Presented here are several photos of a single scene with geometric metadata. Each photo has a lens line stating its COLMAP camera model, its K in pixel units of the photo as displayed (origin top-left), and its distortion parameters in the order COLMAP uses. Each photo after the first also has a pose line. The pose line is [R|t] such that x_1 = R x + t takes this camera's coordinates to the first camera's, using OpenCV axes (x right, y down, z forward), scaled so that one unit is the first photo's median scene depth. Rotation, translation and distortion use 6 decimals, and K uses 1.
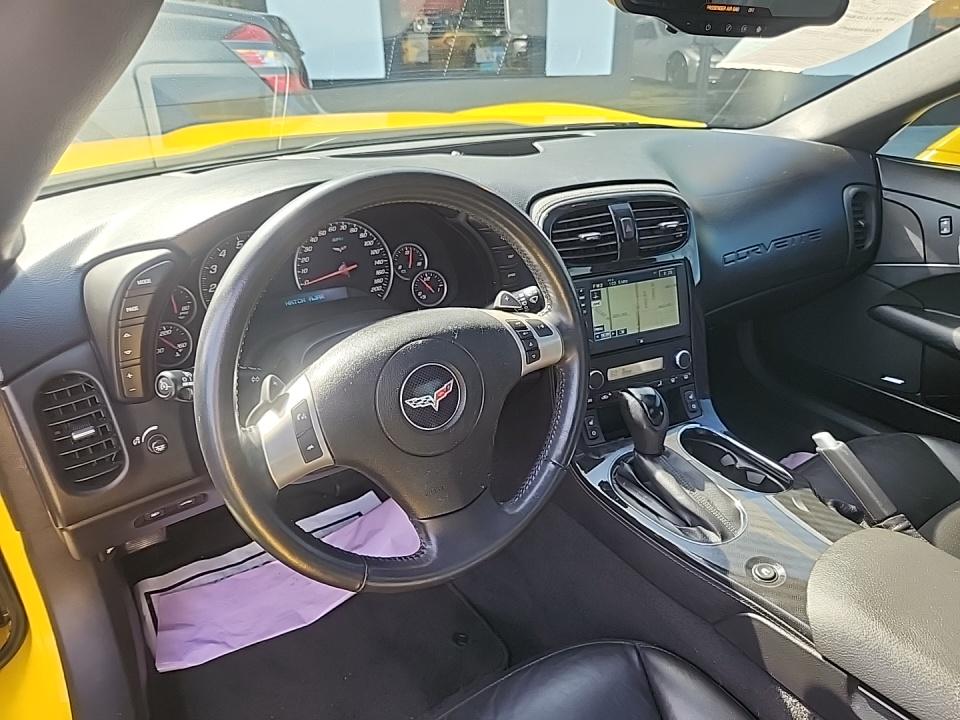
lens RADIAL K [[663.3, 0, 480.5], [0, 663.3, 372.2], [0, 0, 1]] dist [0.040171, -0.000026]
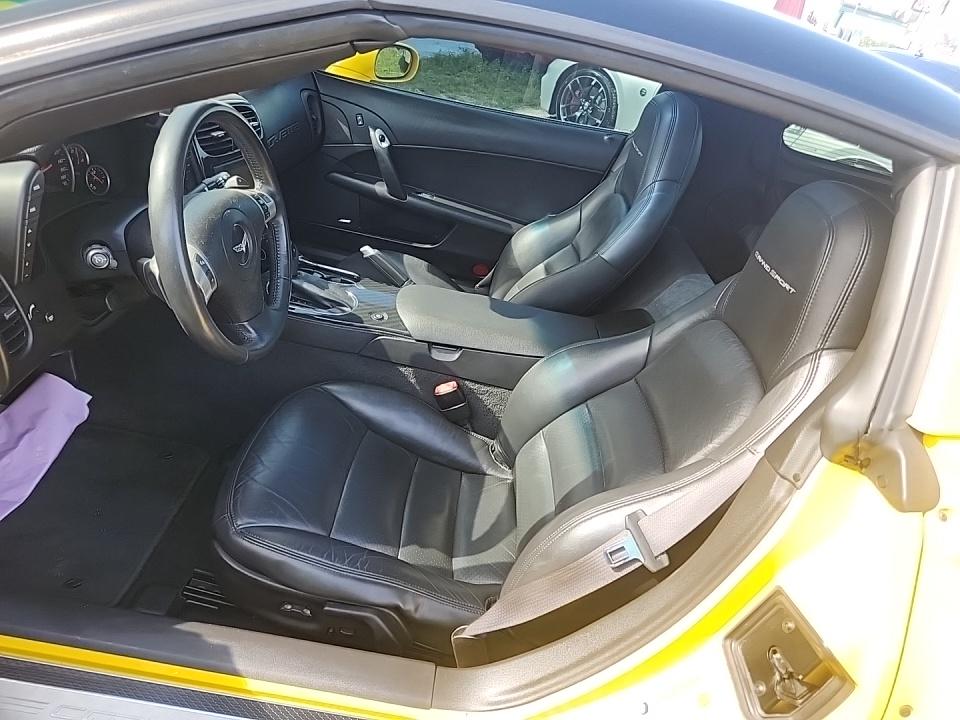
lens RADIAL K [[644.1, 0, 480.0], [0, 644.1, 360.0], [0, 0, 1]] dist [0.051154, -0.040683]
pose [[0.607978, -0.287082, 0.740234, -0.667449], [0.158141, 0.957445, 0.241436, 0.012140], [-0.778045, -0.029727, 0.627505, -0.332724]]
